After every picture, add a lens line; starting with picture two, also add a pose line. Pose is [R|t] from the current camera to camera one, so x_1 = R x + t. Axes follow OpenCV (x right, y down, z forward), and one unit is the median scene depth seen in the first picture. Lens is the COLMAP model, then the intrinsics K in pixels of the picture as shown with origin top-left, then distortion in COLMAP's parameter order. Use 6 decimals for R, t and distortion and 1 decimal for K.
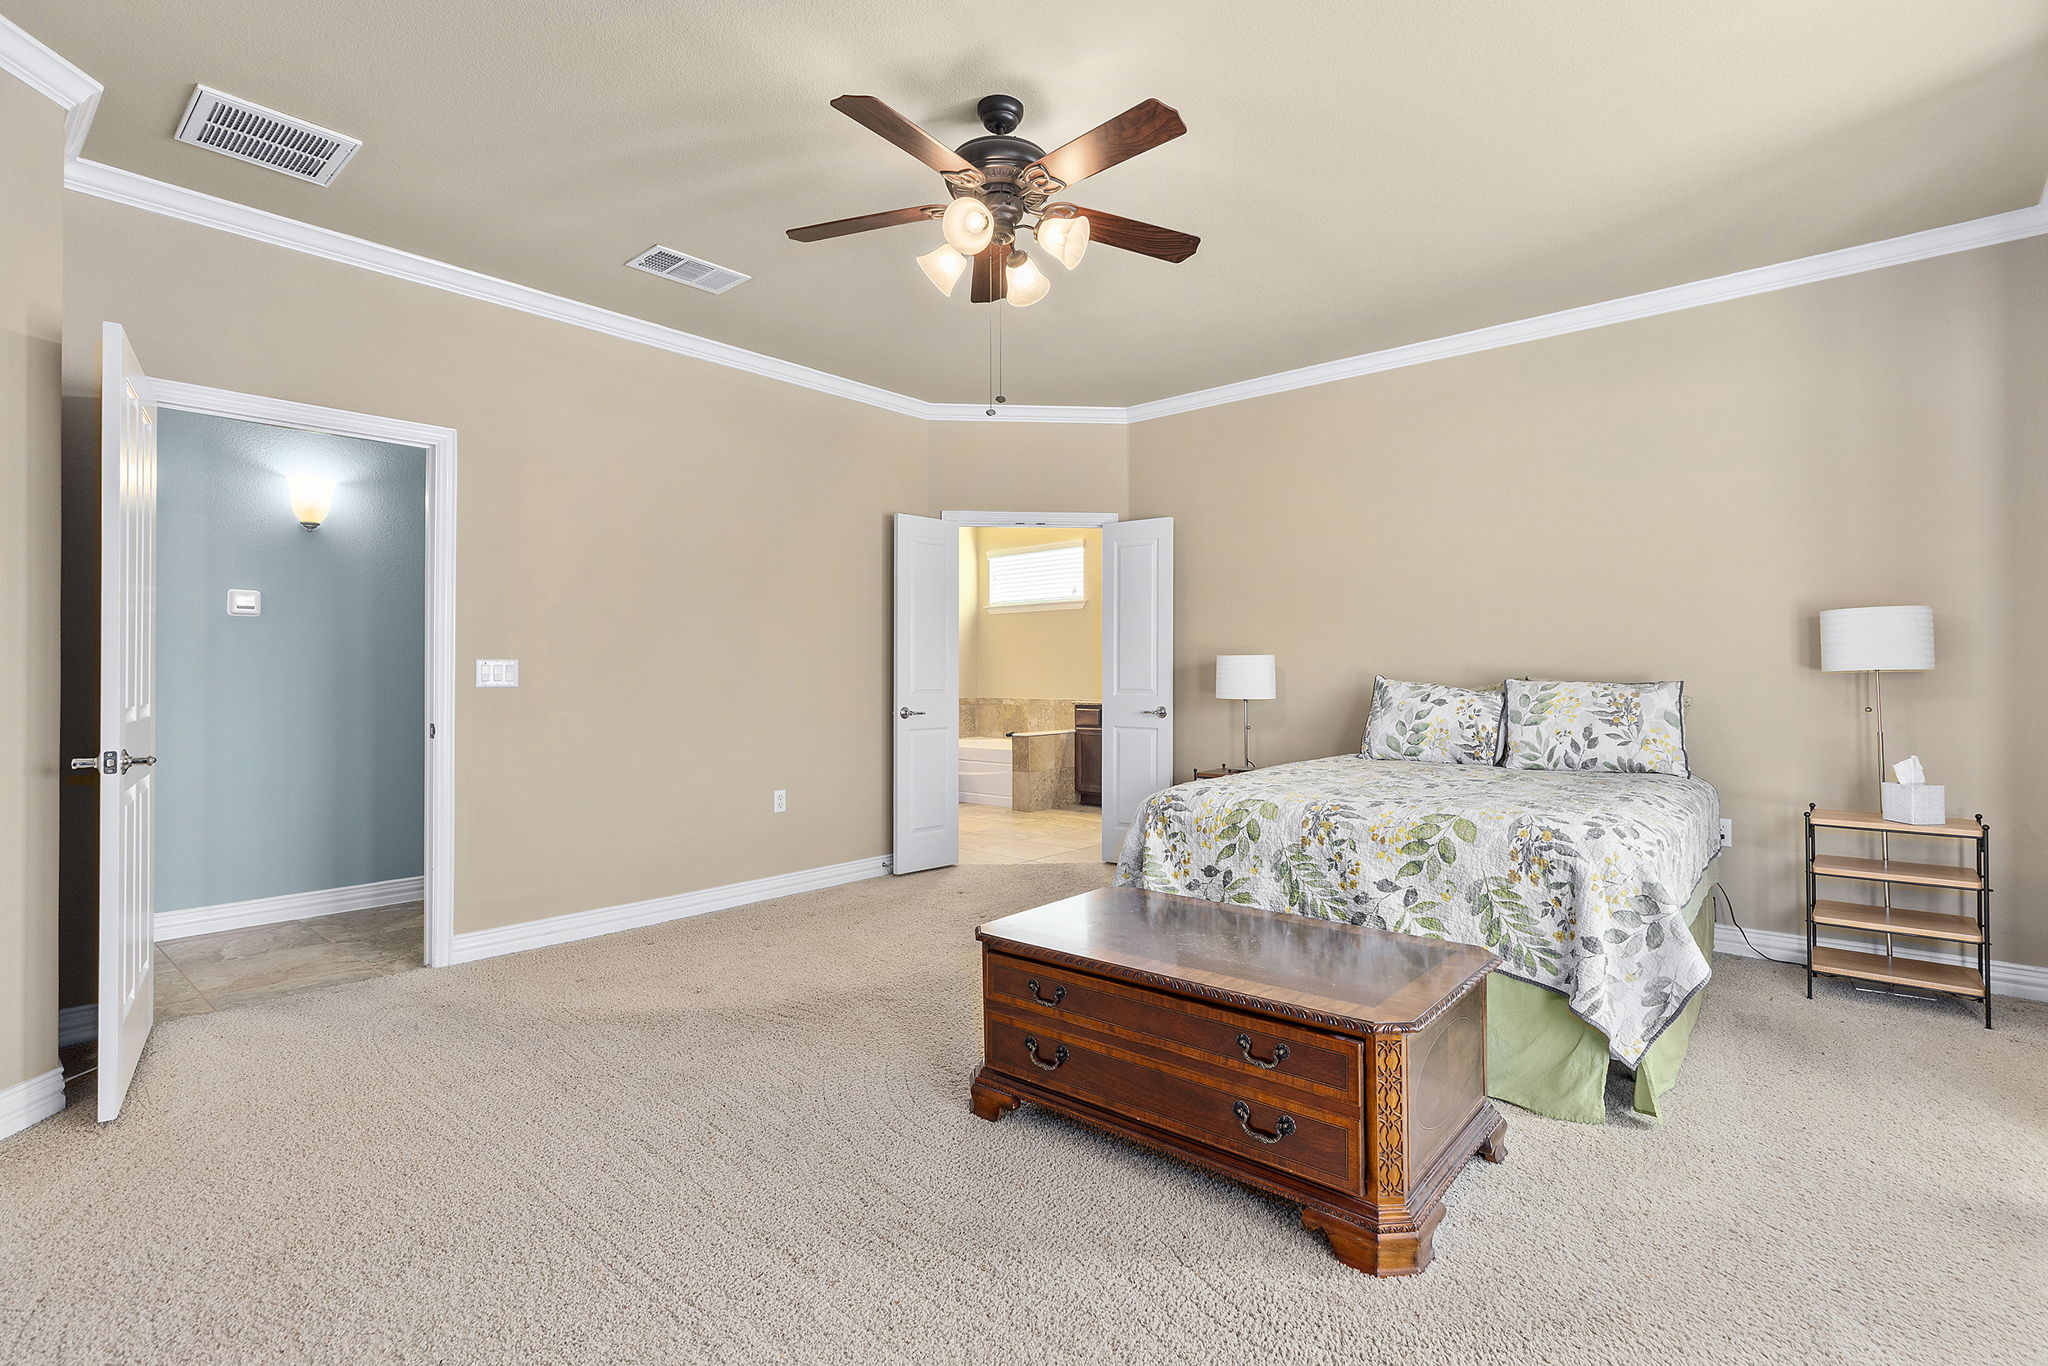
lens RADIAL K [[929.0, 0, 1012.5], [0, 929.0, 678.5], [0, 0, 1]] dist [0.005971, -0.001966]
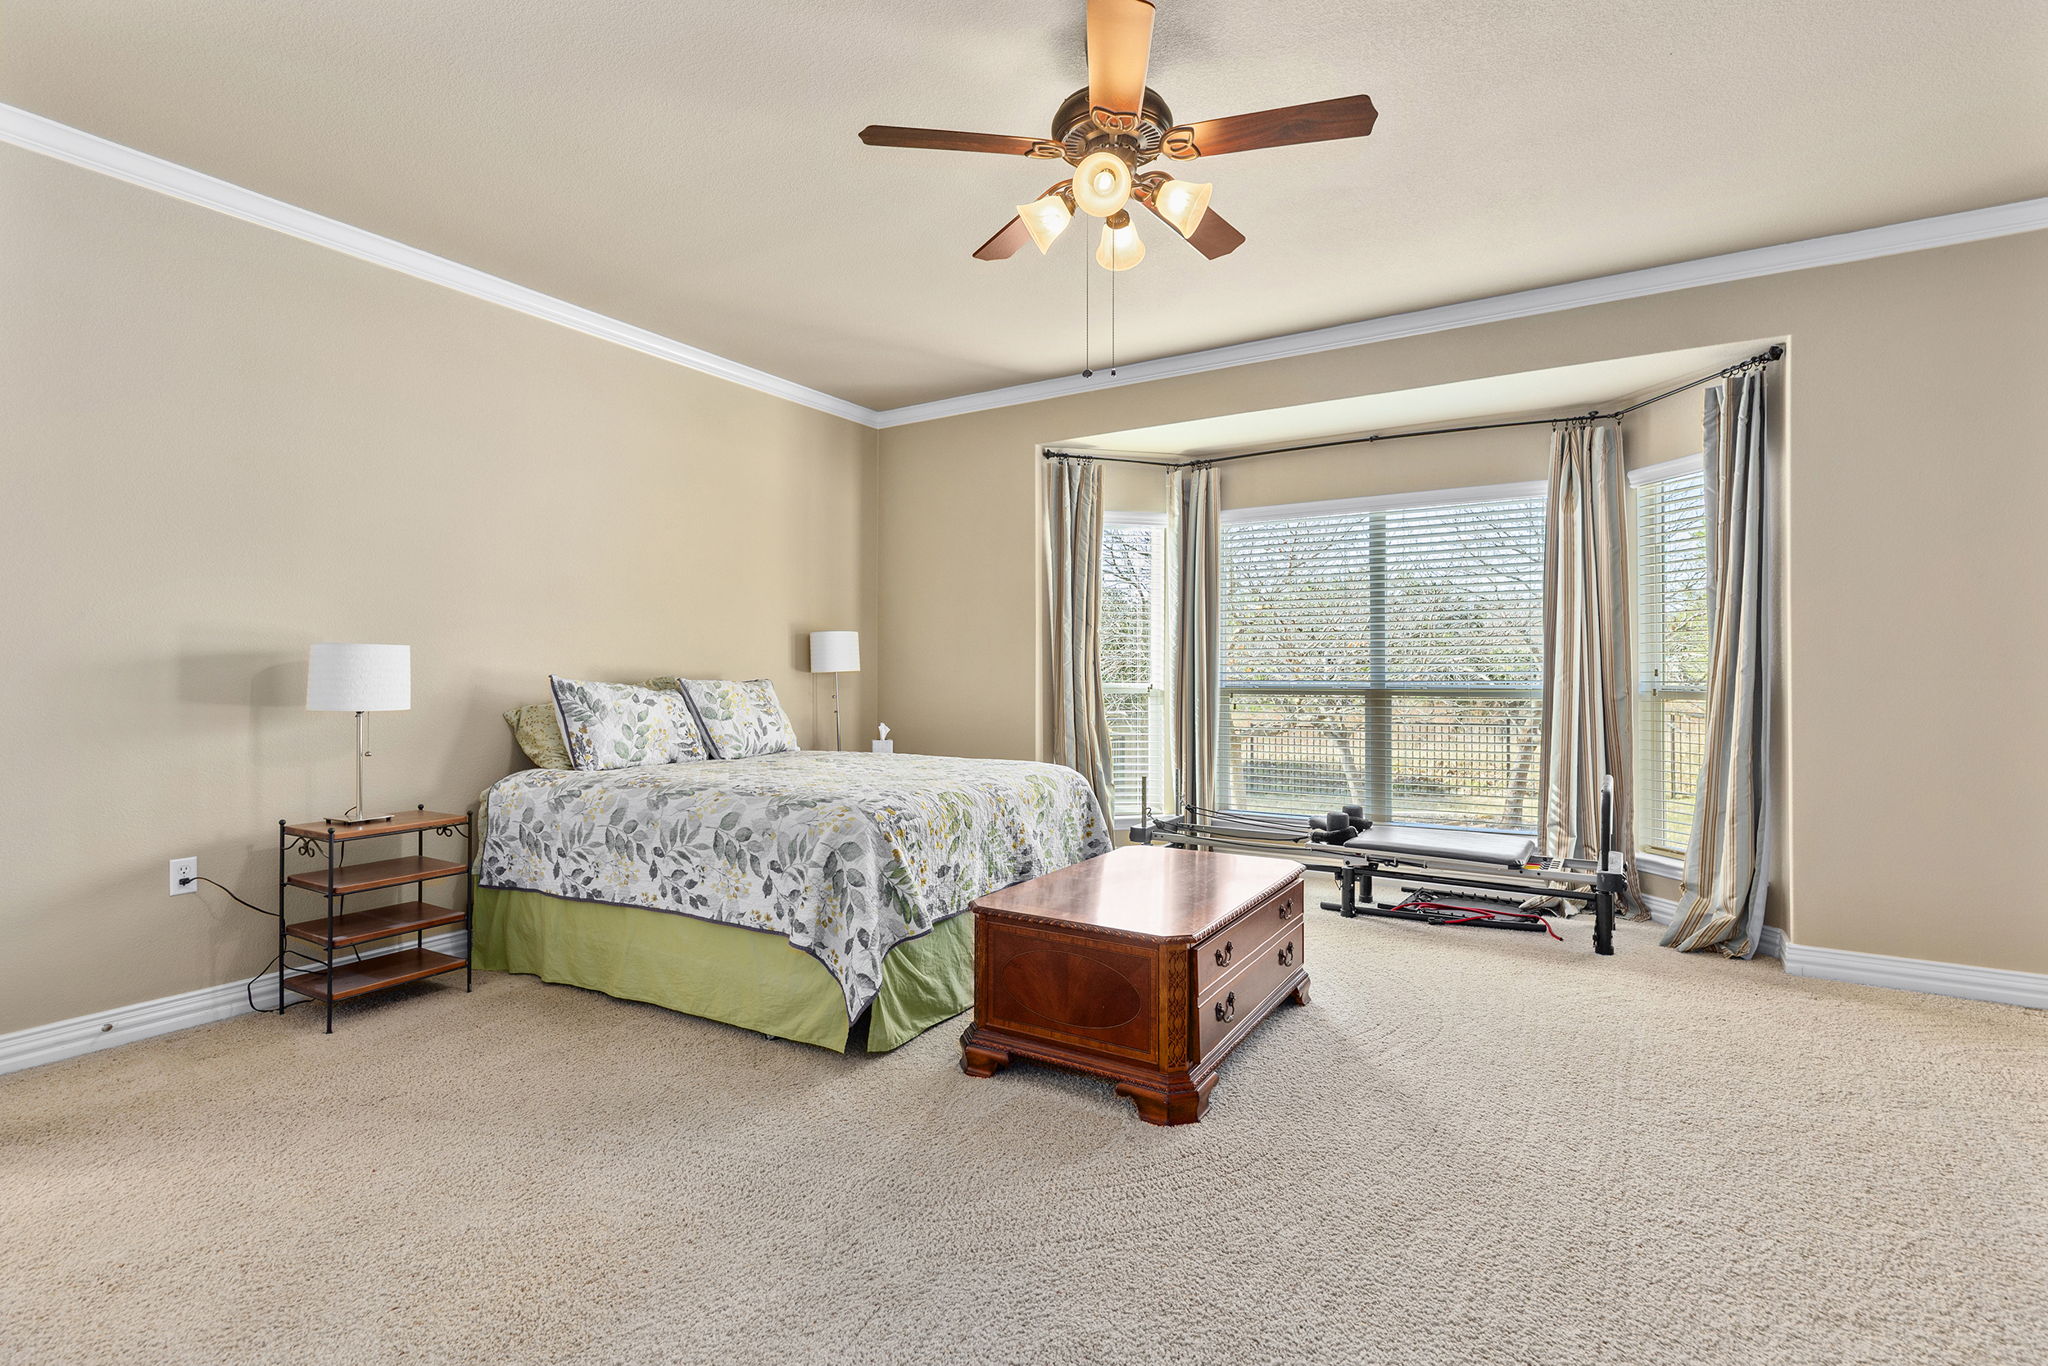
lens RADIAL K [[994.1, 0, 1009.3], [0, 994.1, 665.3], [0, 0, 1]] dist [-0.000427, -0.000916]
pose [[-0.164077, 0.011633, 0.986379, -0.858012], [0.003524, 0.999931, -0.011207, -0.000068], [-0.986441, 0.001638, -0.164107, 1.116979]]
